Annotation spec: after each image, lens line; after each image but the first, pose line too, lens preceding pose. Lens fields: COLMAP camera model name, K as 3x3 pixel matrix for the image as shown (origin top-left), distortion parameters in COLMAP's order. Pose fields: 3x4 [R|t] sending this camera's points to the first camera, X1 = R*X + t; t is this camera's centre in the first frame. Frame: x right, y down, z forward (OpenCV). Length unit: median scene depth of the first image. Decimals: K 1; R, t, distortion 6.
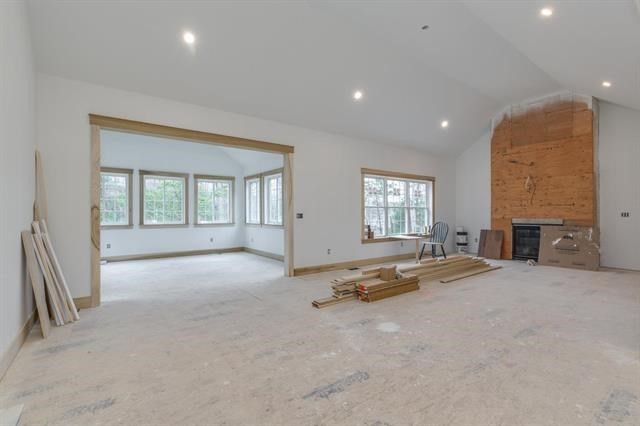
lens RADIAL K [[288.4, 0, 307.7], [0, 288.4, 218.5], [0, 0, 1]] dist [0.008616, -0.001286]
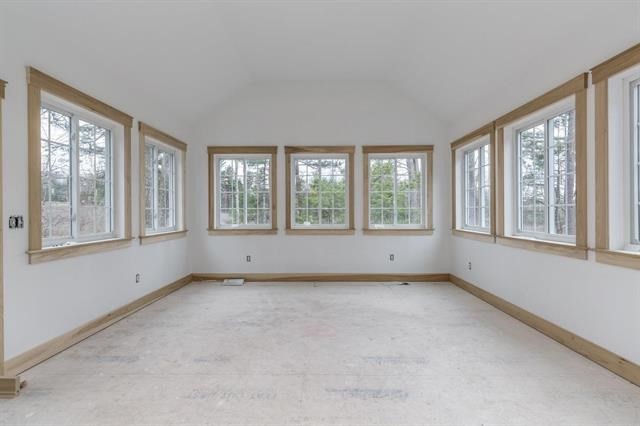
lens RADIAL K [[288.4, 0, 326.0], [0, 288.4, 212.3], [0, 0, 1]] dist [0.008616, -0.001286]
pose [[0.821447, 0.001588, -0.570282, -0.115334], [-0.008818, 0.999912, -0.009917, -0.010453], [0.570216, 0.013175, 0.821389, 0.467643]]
